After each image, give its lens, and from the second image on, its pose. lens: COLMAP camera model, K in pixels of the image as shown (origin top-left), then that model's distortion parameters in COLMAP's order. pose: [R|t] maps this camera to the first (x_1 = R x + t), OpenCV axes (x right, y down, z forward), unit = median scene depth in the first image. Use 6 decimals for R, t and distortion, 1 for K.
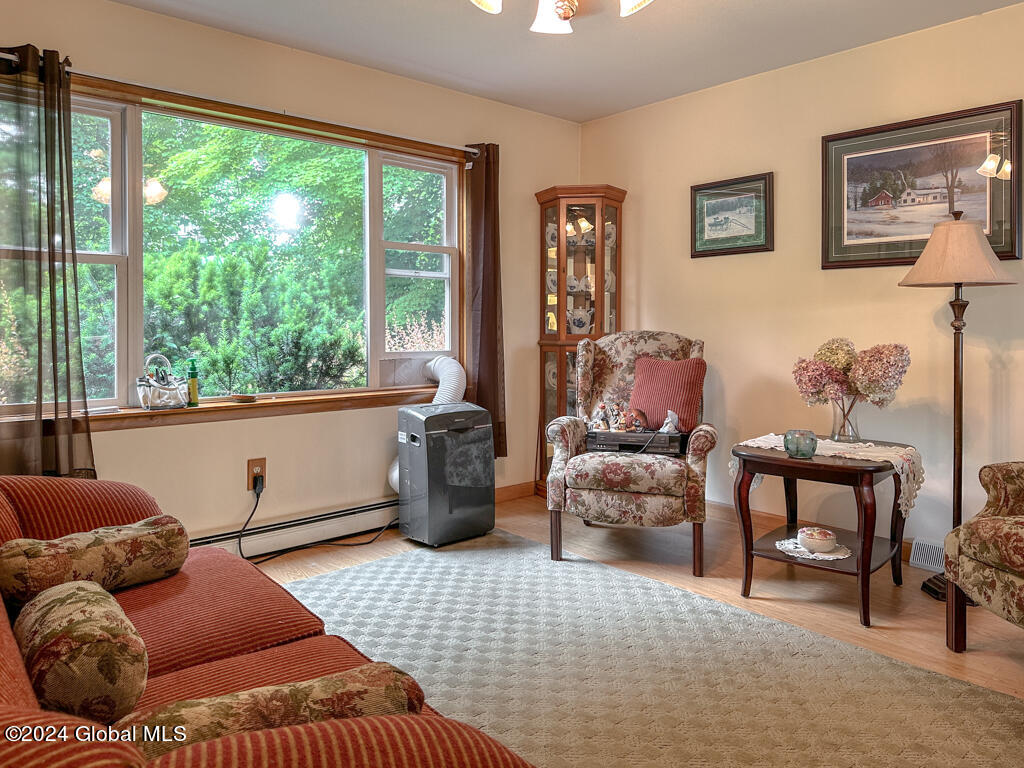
lens RADIAL K [[728.1, 0, 510.8], [0, 728.1, 380.4], [0, 0, 1]] dist [0.097580, -0.126674]
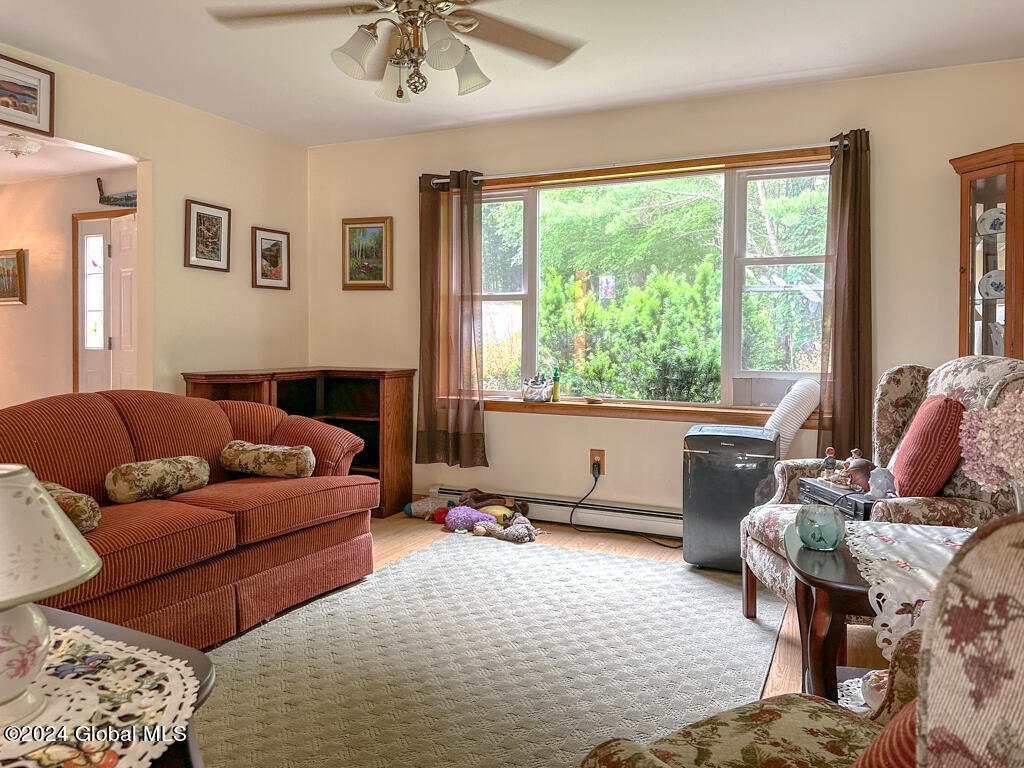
lens RADIAL K [[728.1, 0, 510.8], [0, 728.1, 380.4], [0, 0, 1]] dist [0.097580, -0.126674]
pose [[0.395241, 0.064514, -0.916309, 0.723363], [-0.071240, 0.996679, 0.039443, -0.048771], [0.915811, 0.049689, 0.398524, 0.367435]]
